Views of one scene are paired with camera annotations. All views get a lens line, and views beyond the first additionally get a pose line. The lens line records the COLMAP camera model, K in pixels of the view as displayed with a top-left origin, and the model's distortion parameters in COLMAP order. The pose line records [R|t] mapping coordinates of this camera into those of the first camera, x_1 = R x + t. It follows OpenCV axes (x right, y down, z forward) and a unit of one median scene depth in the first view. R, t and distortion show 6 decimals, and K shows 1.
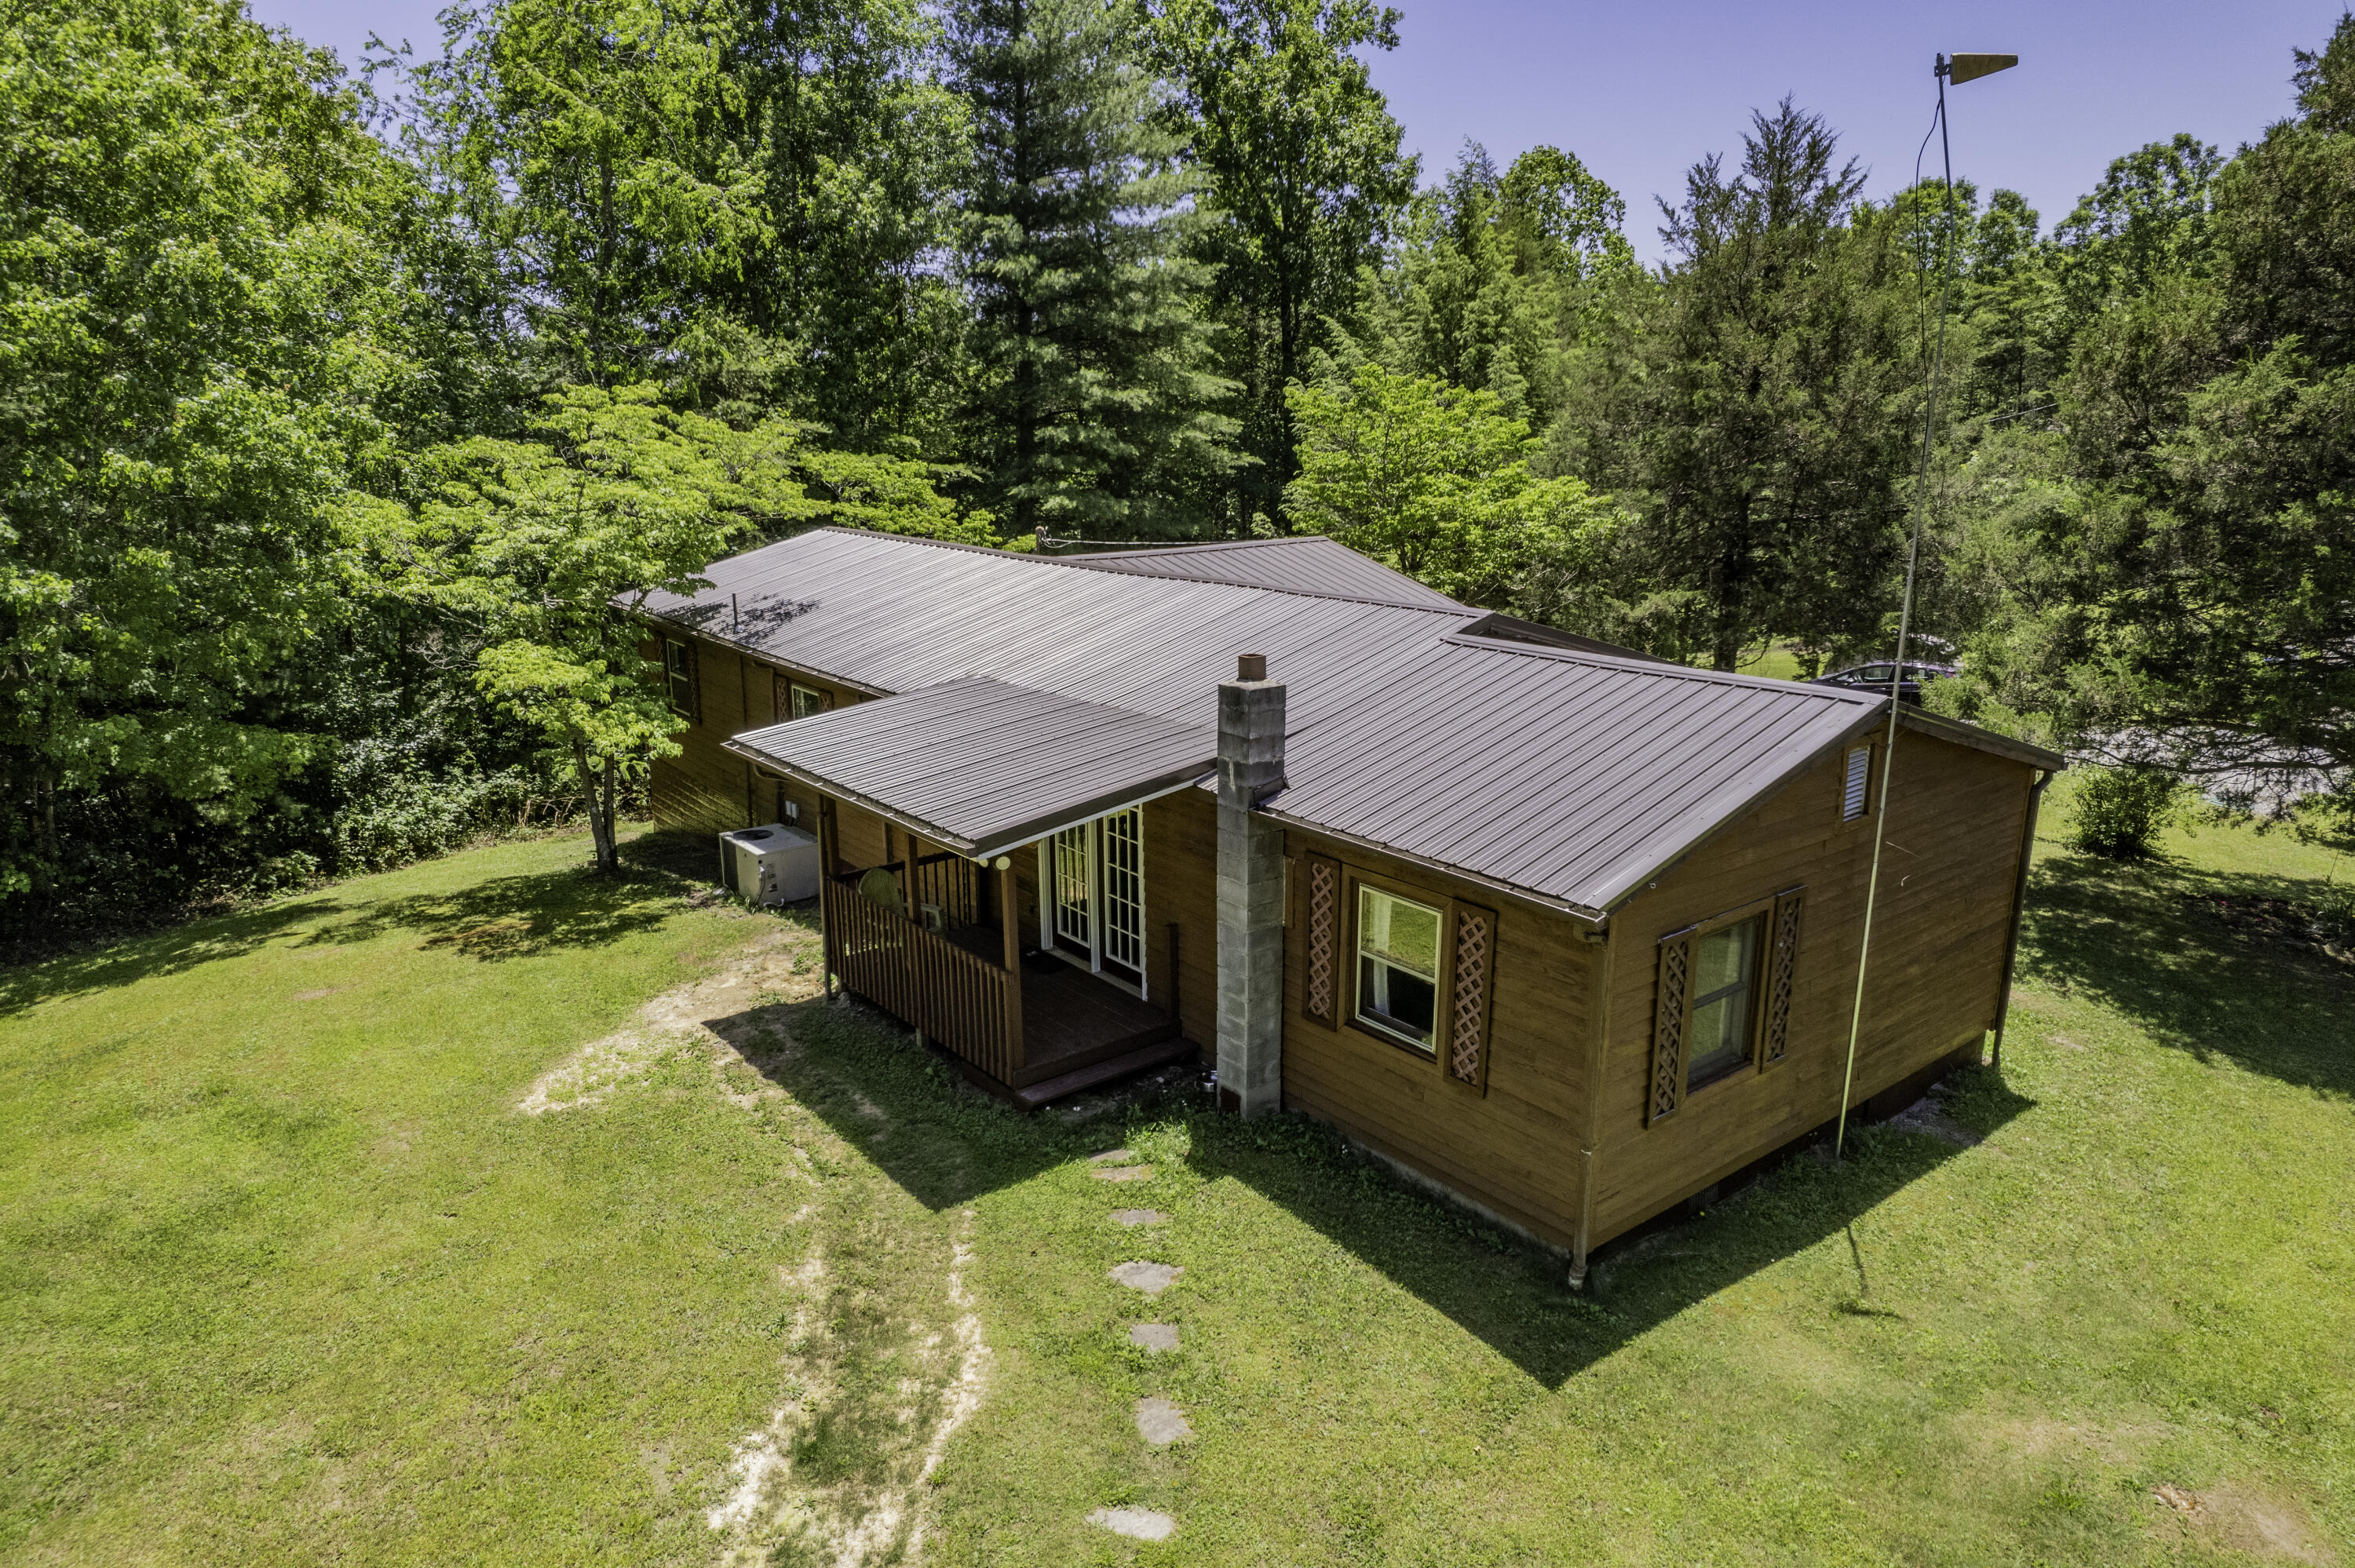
lens RADIAL K [[1464.1, 0, 1177.5], [0, 1464.1, 784.0], [0, 0, 1]] dist [-0.054830, 0.046113]
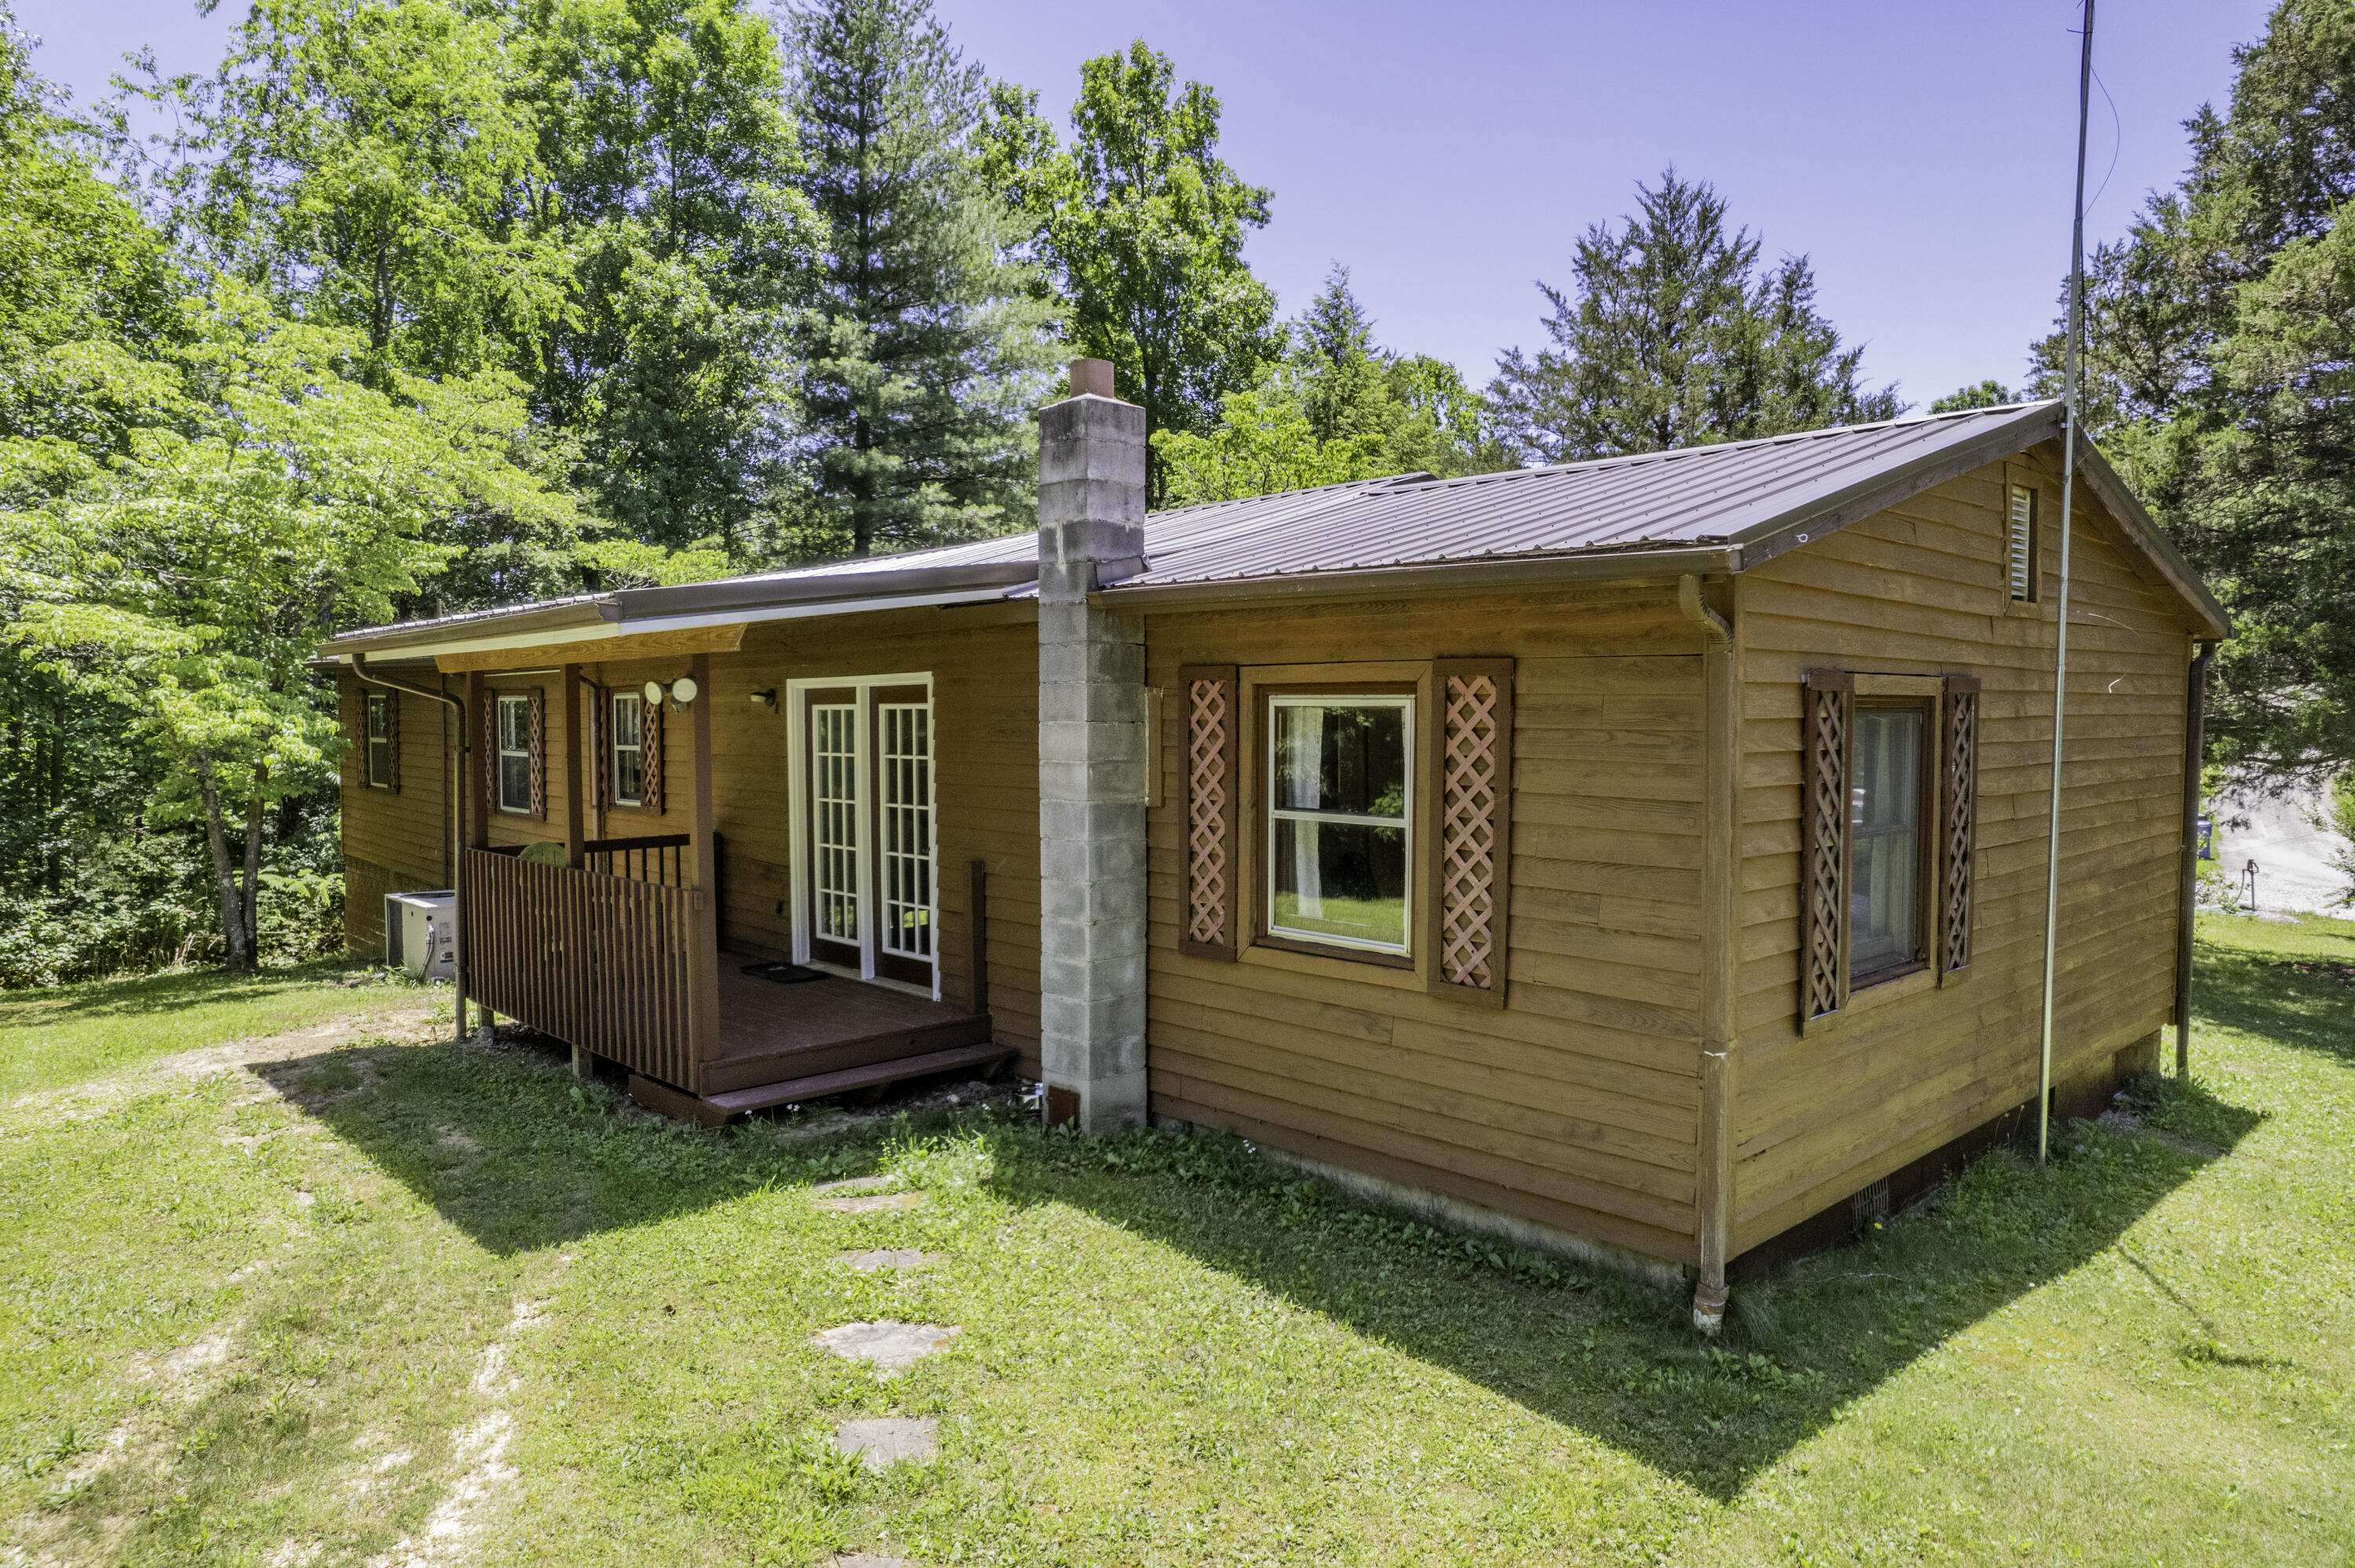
lens RADIAL K [[1429.6, 0, 1172.2], [0, 1429.6, 821.8], [0, 0, 1]] dist [-0.074850, 0.073270]
pose [[0.996165, -0.001399, 0.087487, 0.031098], [0.018523, 0.980582, -0.195234, 0.228541], [-0.085515, 0.196106, 0.976847, 0.419179]]
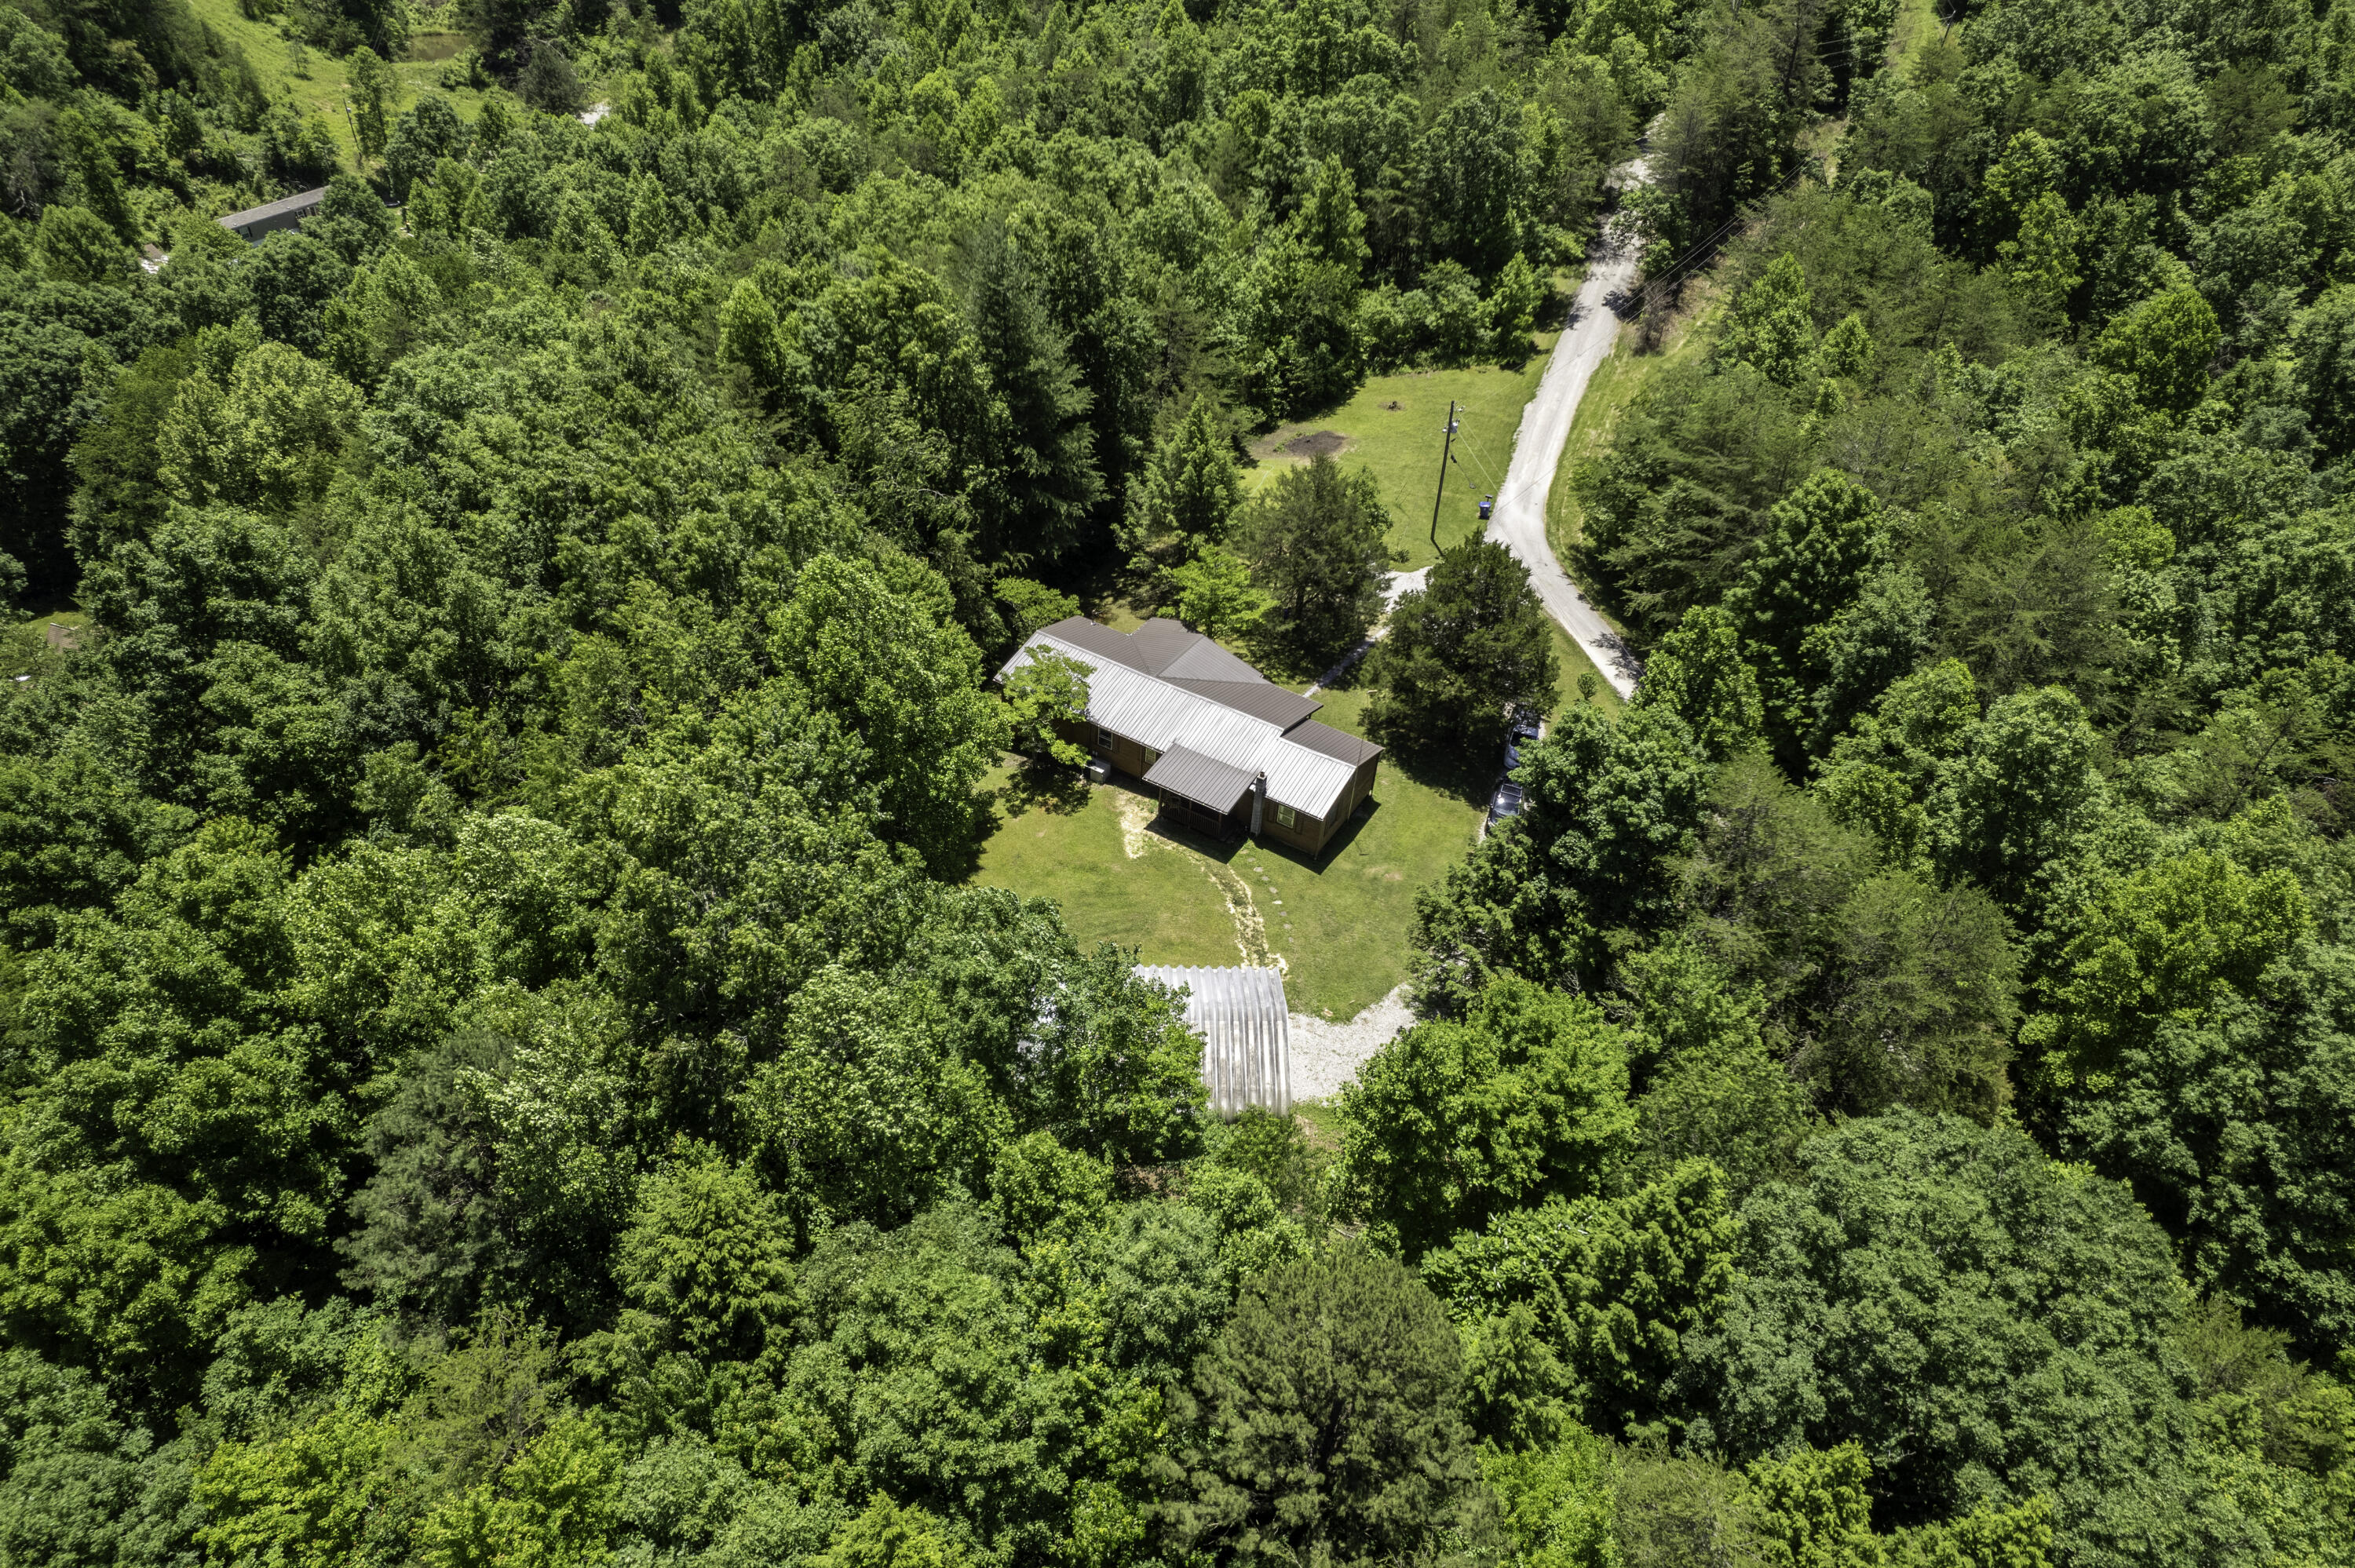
lens RADIAL K [[1464.1, 0, 1177.5], [0, 1464.1, 784.0], [0, 0, 1]] dist [-0.054830, 0.046113]
pose [[0.942474, -0.228385, 0.244096, -2.051456], [0.080967, 0.864437, 0.496178, -3.593253], [-0.324325, -0.447871, 0.833201, -4.640526]]
